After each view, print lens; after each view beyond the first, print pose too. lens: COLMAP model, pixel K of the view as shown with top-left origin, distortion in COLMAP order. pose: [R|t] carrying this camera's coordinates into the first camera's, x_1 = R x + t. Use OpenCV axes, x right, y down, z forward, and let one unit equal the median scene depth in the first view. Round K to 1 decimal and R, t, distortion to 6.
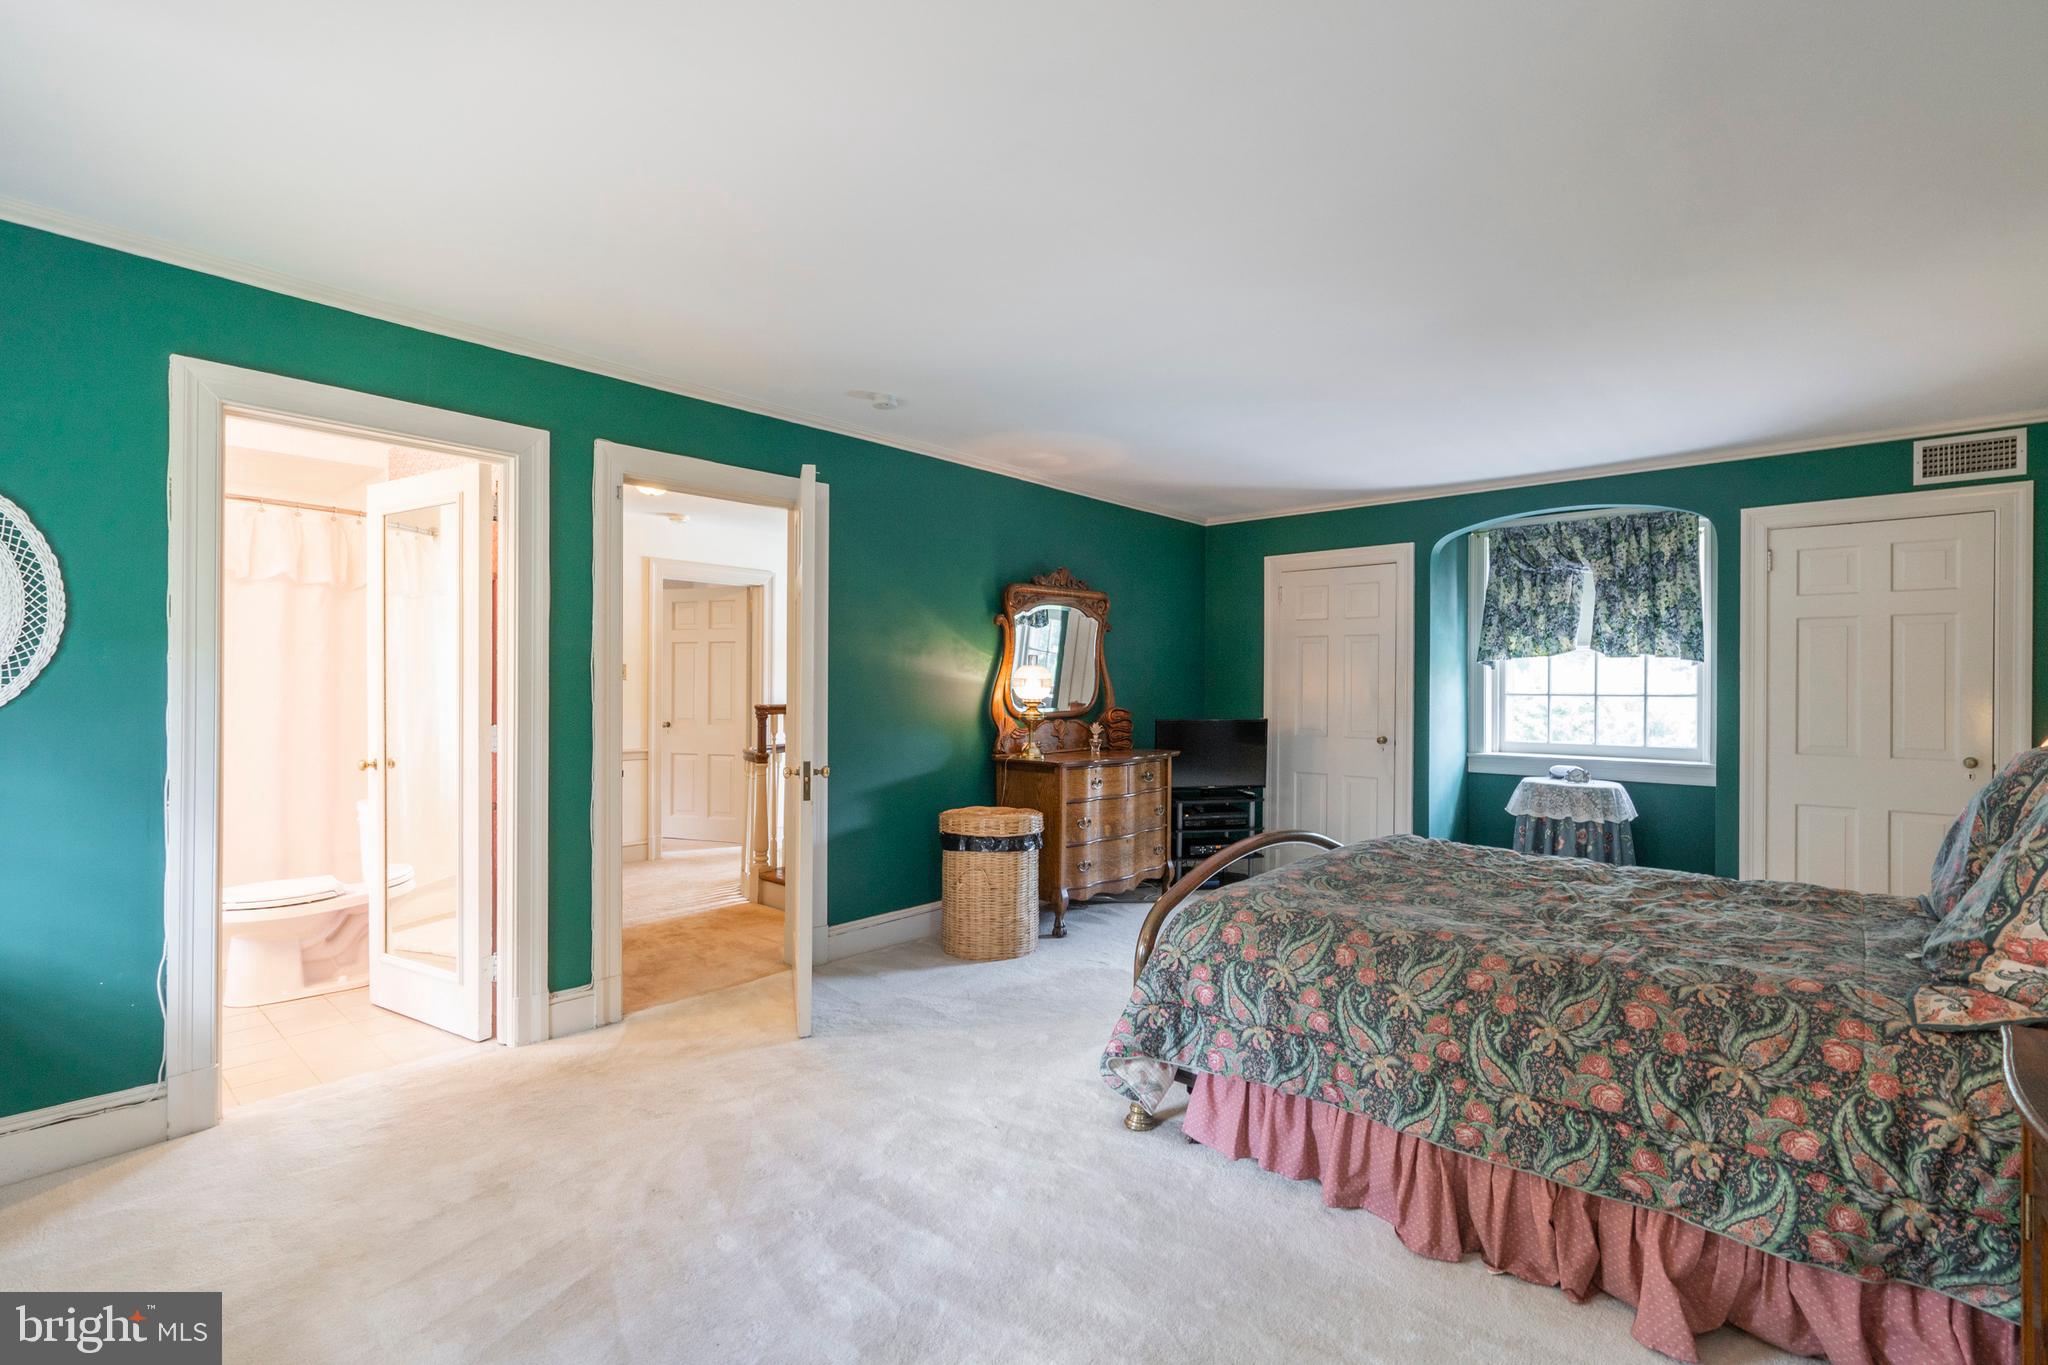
lens RADIAL K [[937.4, 0, 1017.3], [0, 937.4, 690.9], [0, 0, 1]] dist [-0.006423, 0.000392]
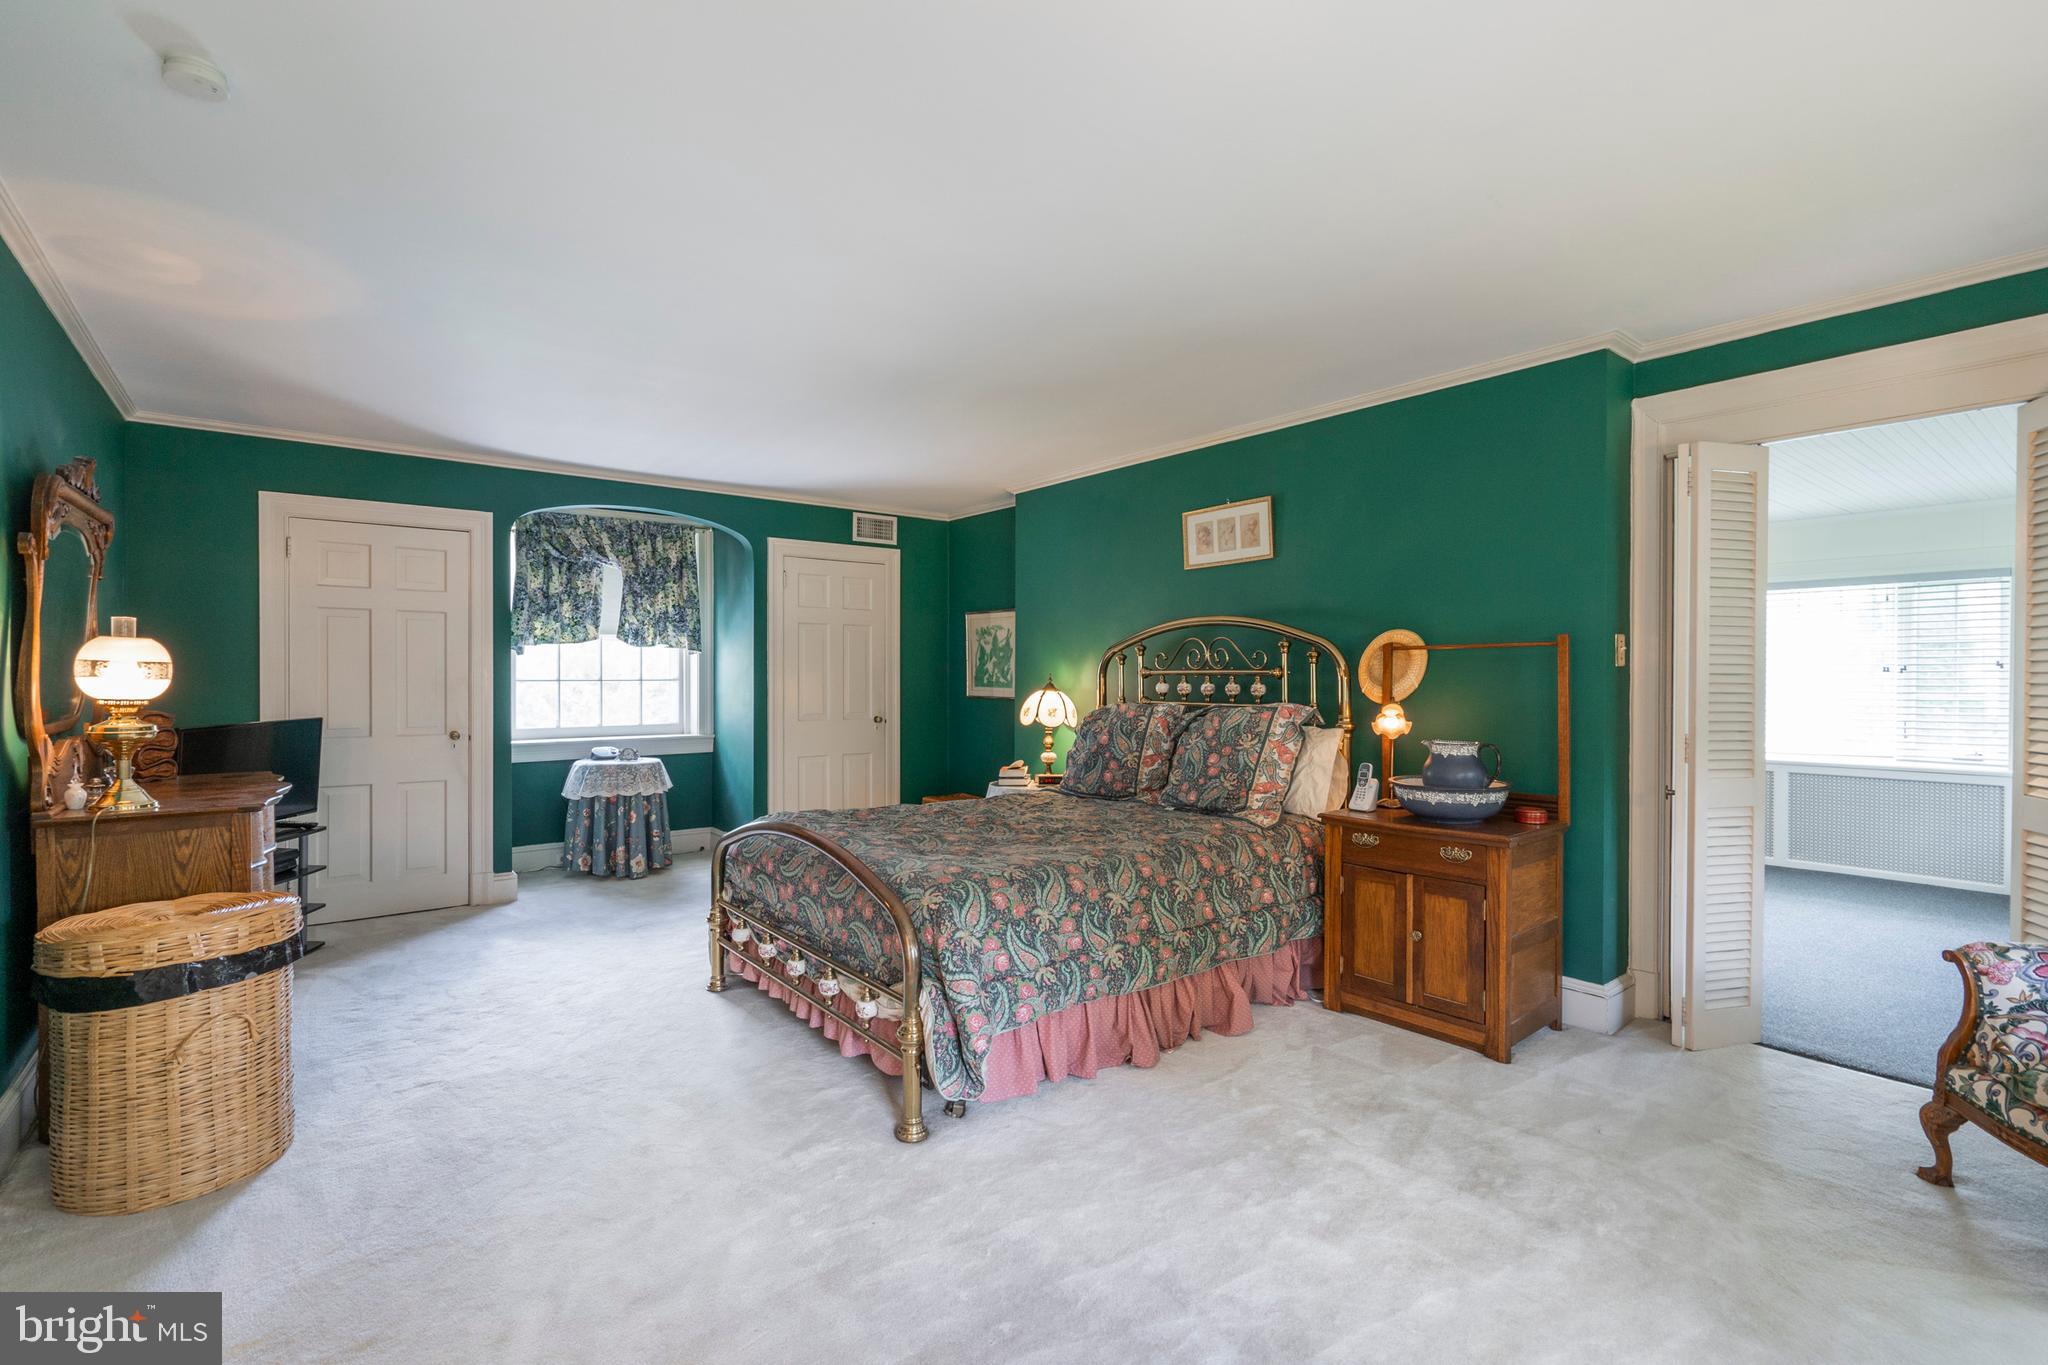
lens RADIAL K [[937.4, 0, 1019.7], [0, 937.4, 678.6], [0, 0, 1]] dist [-0.006423, 0.000392]
pose [[0.163138, -0.012123, 0.986529, -0.396639], [0.005682, 0.999919, 0.011348, -0.007265], [-0.986587, 0.003754, 0.163194, 0.367840]]
